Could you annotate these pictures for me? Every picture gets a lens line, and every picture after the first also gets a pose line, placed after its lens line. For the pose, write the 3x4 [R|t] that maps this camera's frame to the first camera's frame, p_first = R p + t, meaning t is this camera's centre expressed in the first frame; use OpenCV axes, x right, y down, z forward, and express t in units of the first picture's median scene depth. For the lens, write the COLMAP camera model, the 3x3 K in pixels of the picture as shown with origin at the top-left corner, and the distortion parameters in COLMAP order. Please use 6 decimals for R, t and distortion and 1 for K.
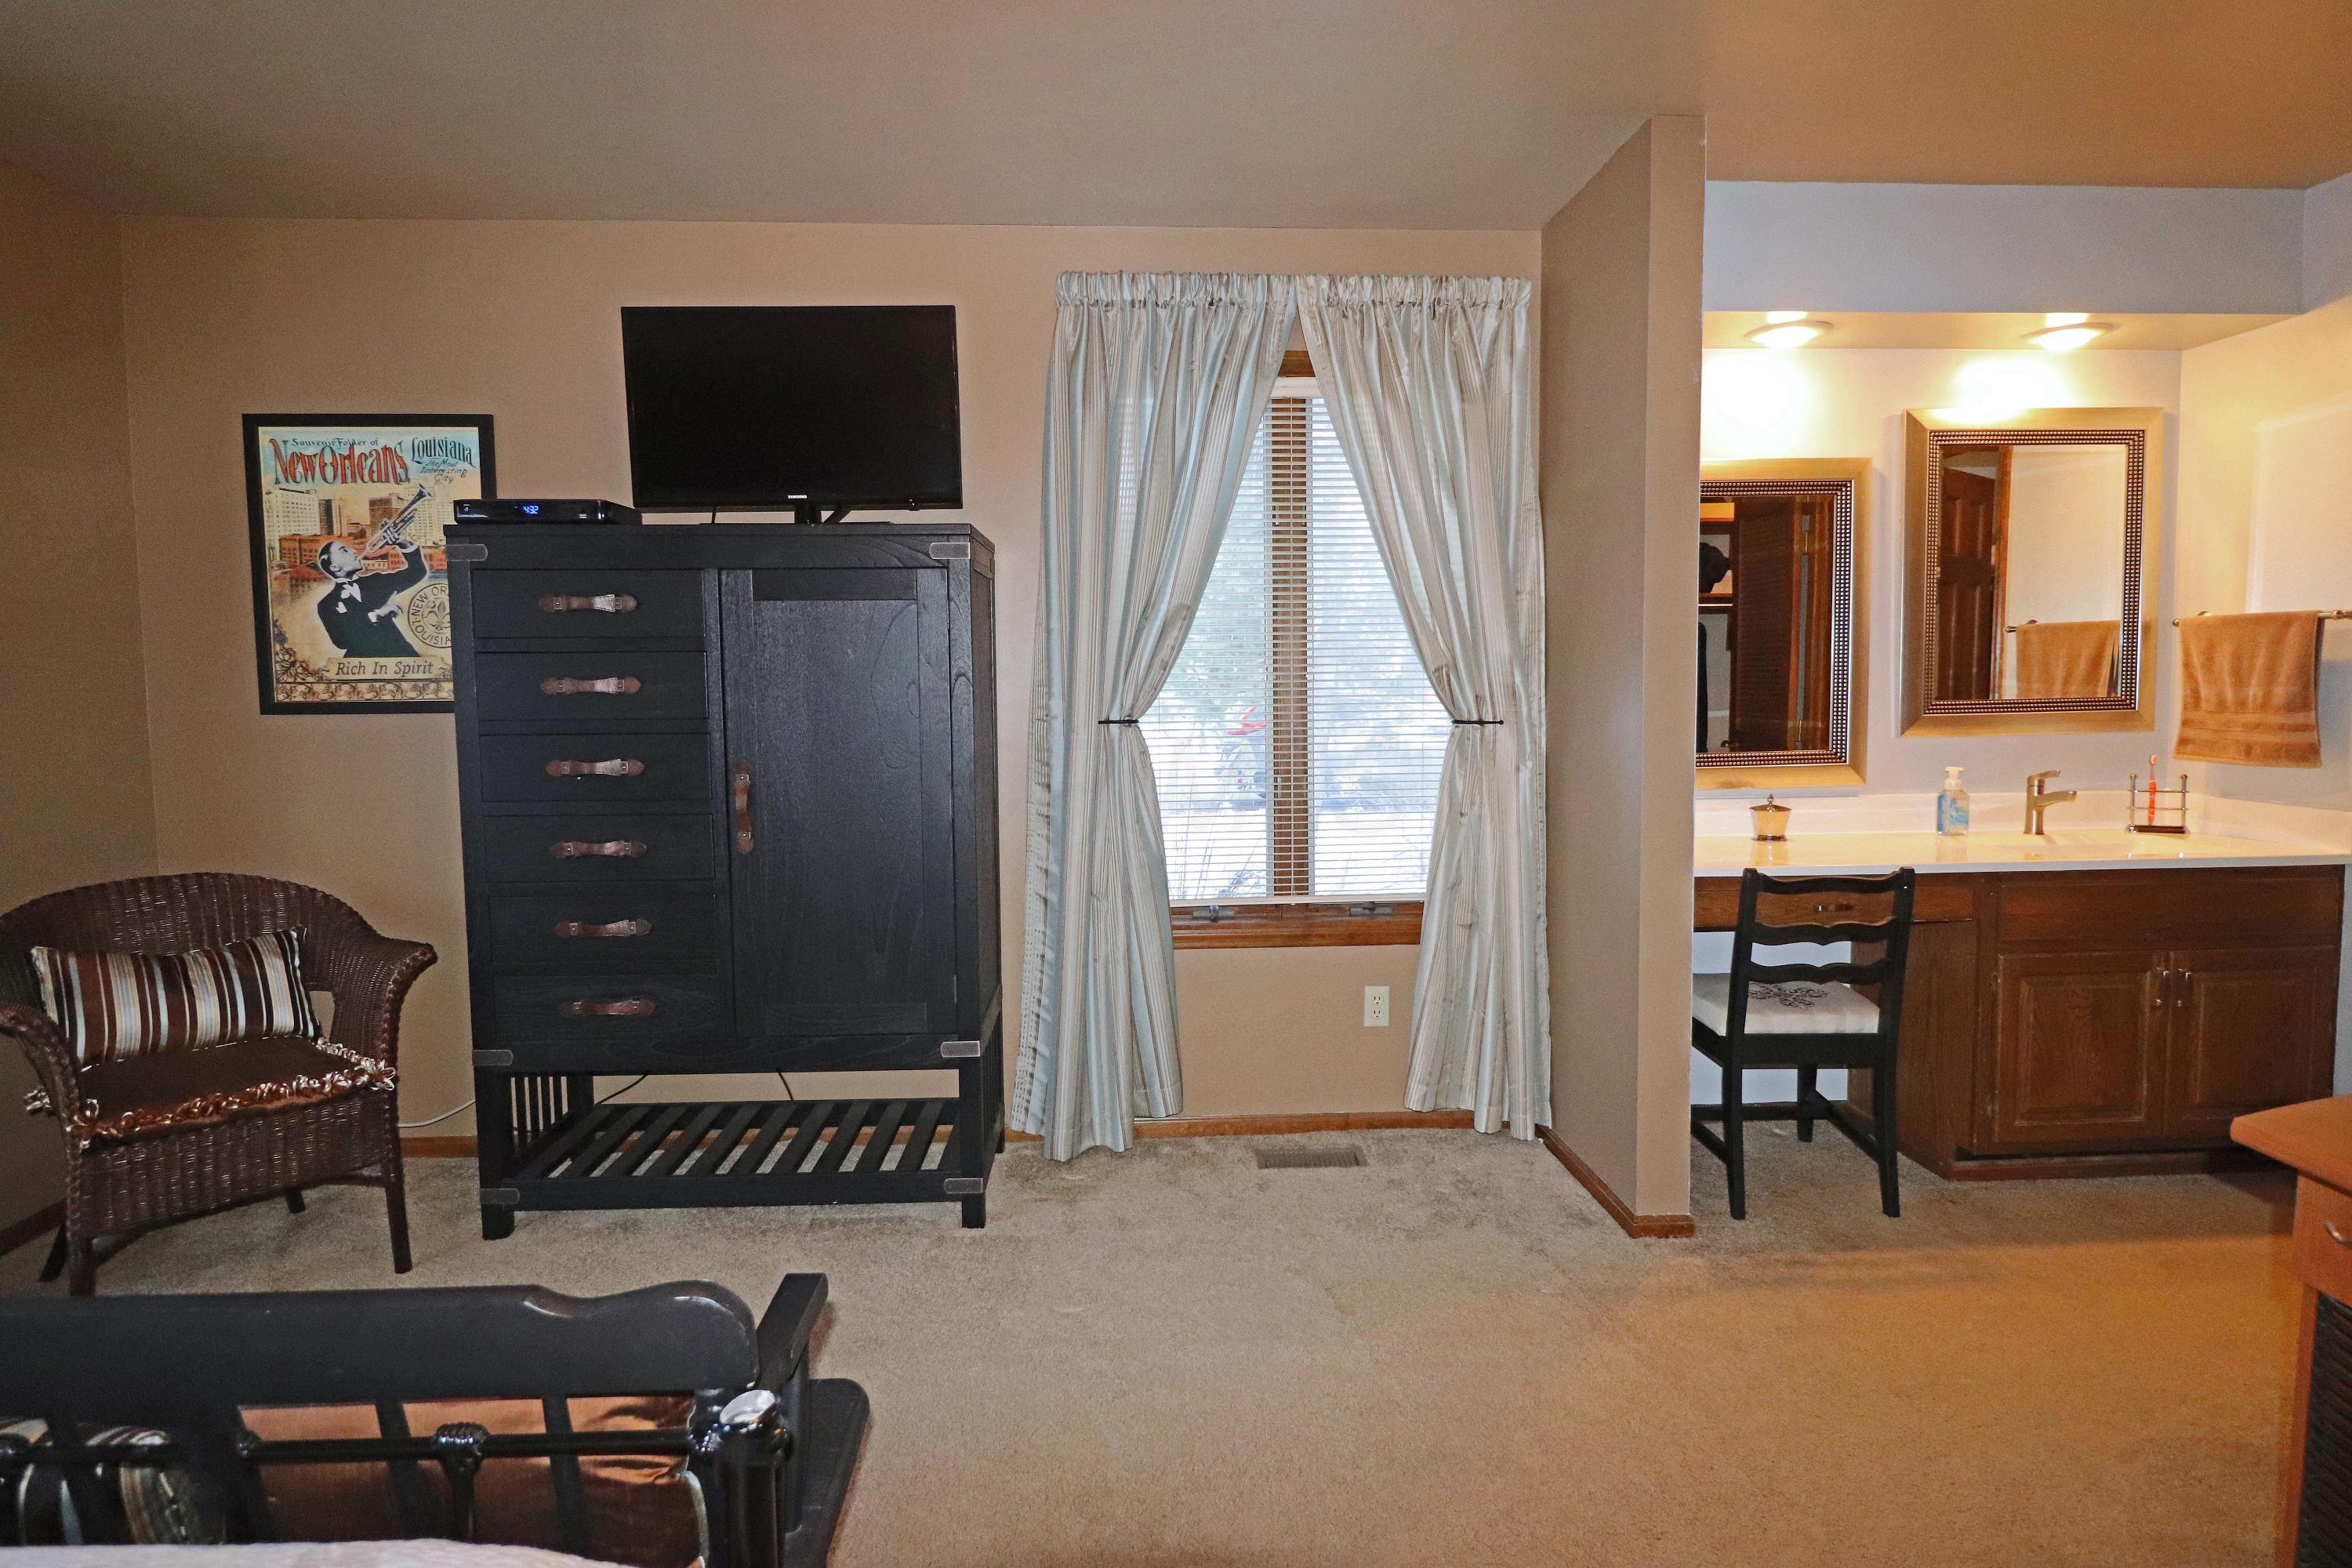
lens RADIAL K [[1271.3, 0, 1175.7], [0, 1271.3, 775.8], [0, 0, 1]] dist [0.005698, -0.012854]
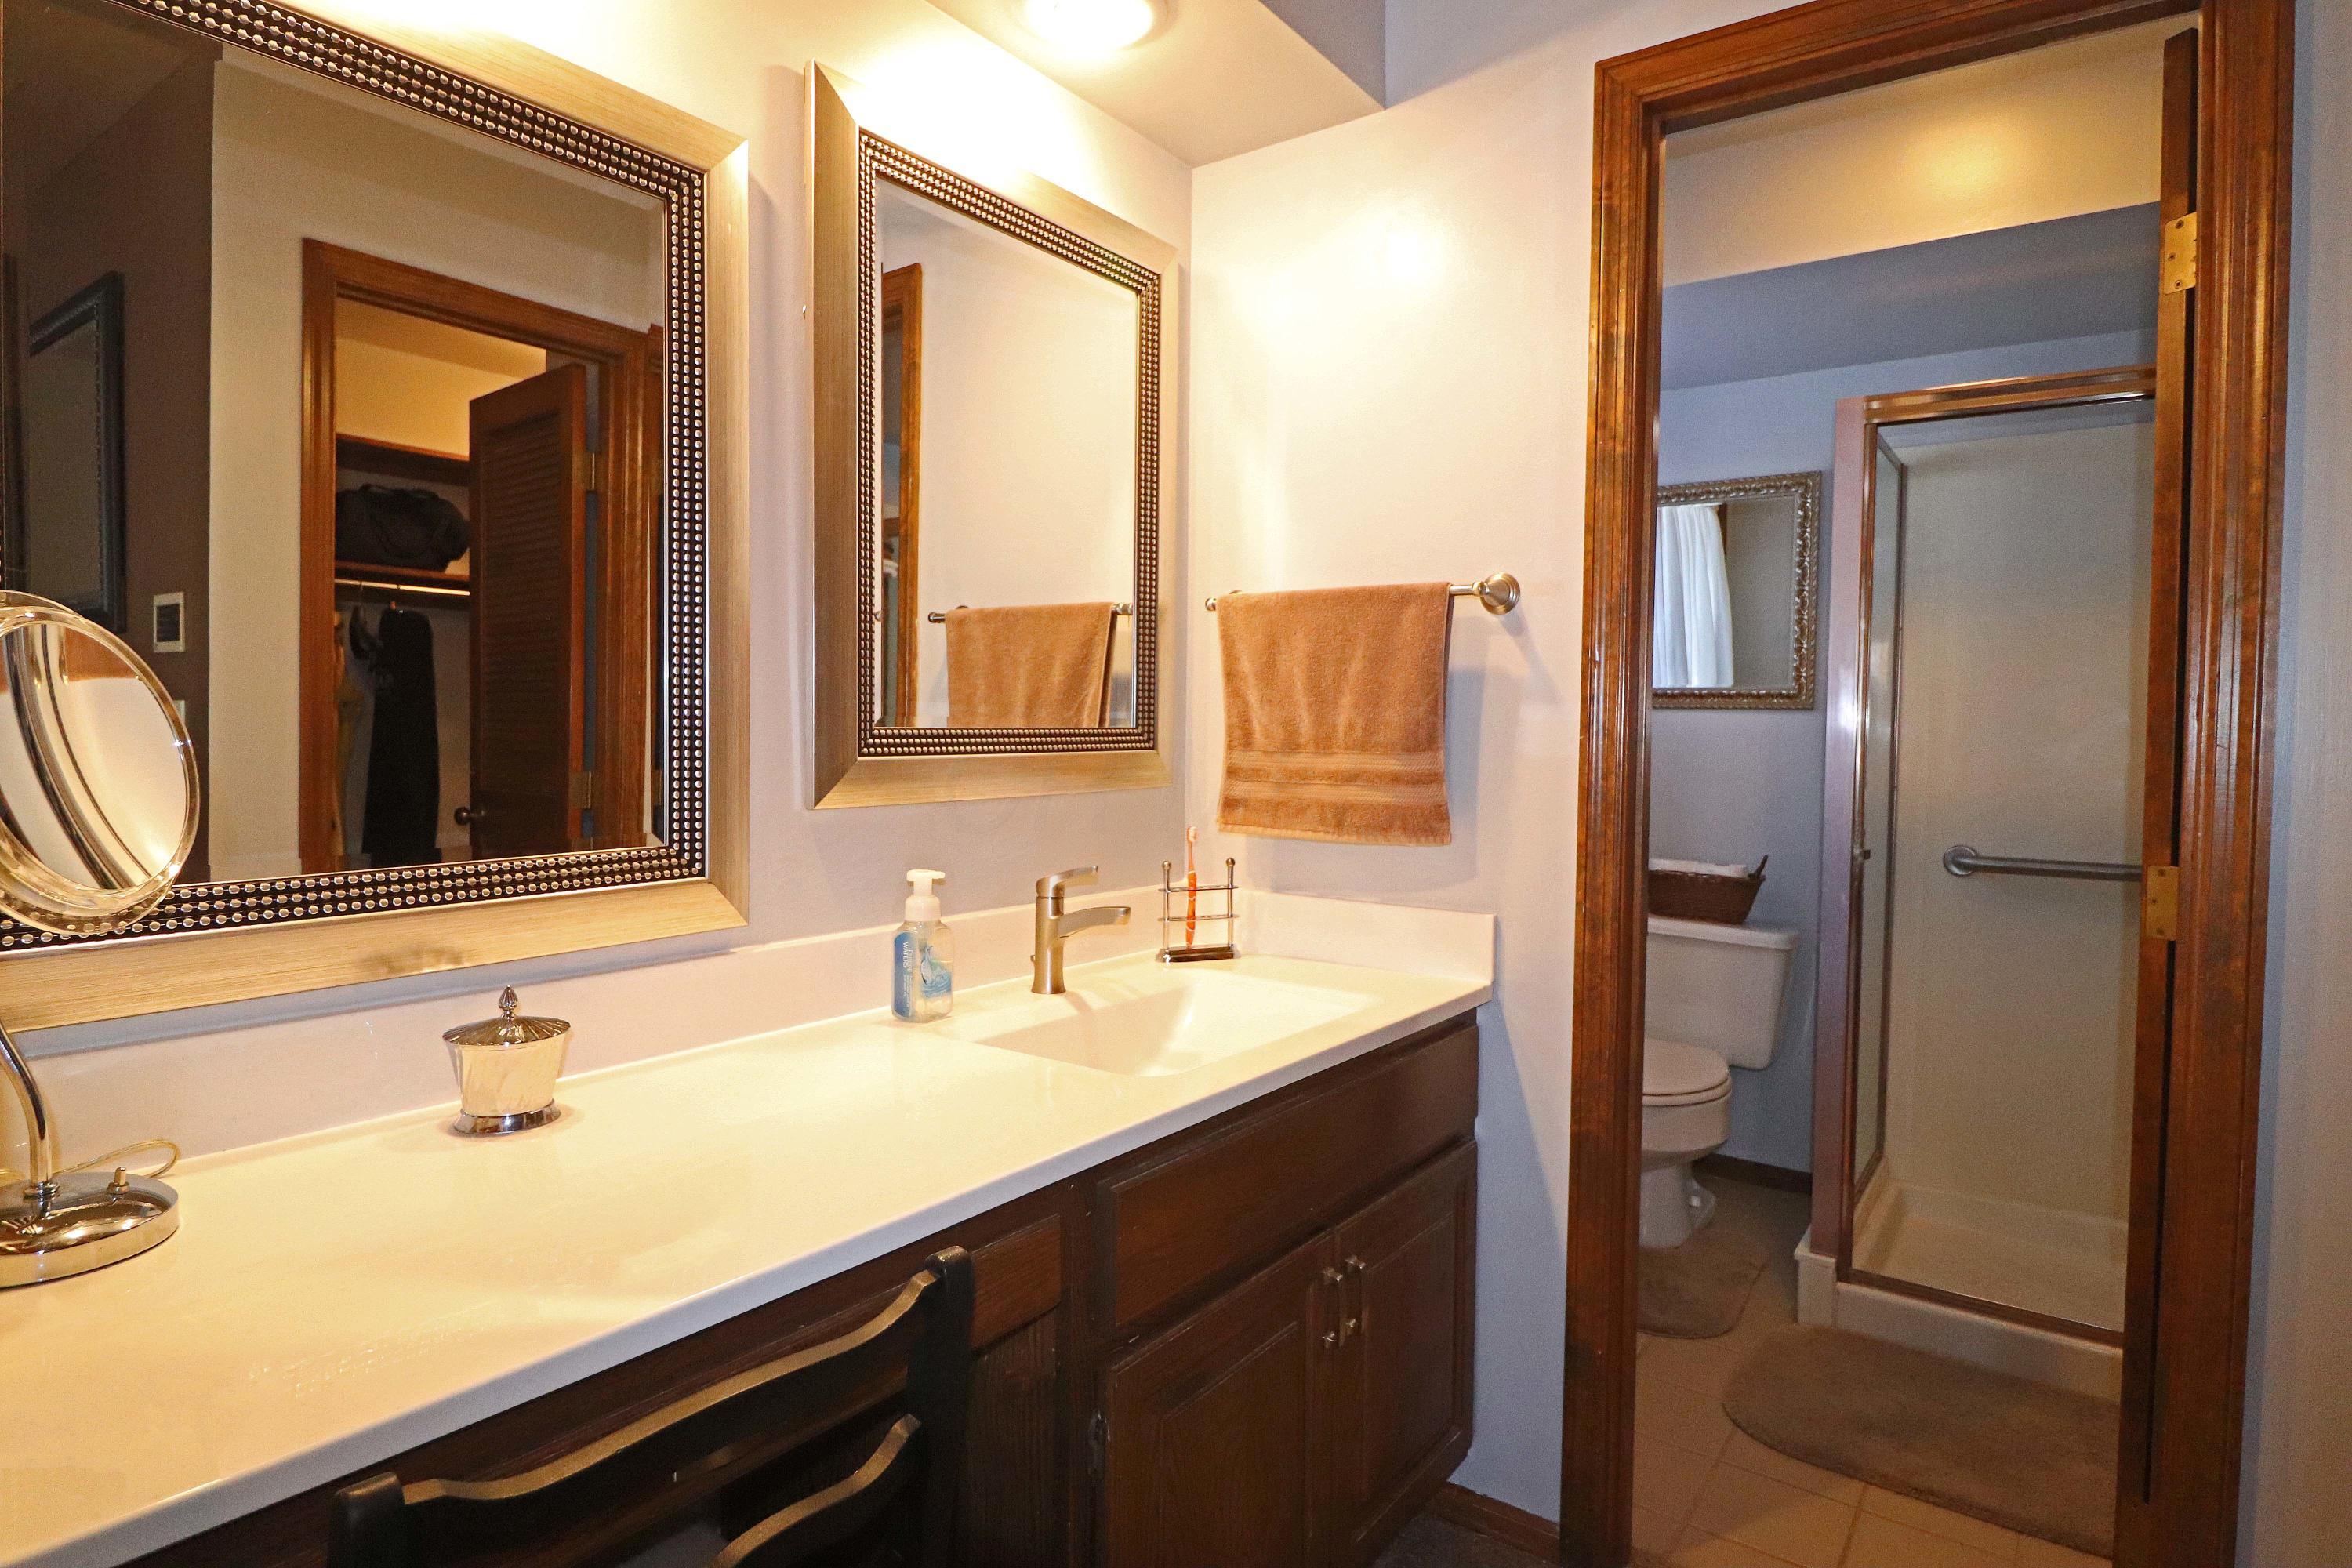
lens RADIAL K [[1271.3, 0, 1169.5], [0, 1271.3, 747.0], [0, 0, 1]] dist [0.005698, -0.012854]
pose [[0.631193, 0.009345, 0.775570, 0.312573], [0.039413, 0.998249, -0.044104, -0.027935], [-0.774624, 0.058406, 0.629719, 0.640431]]
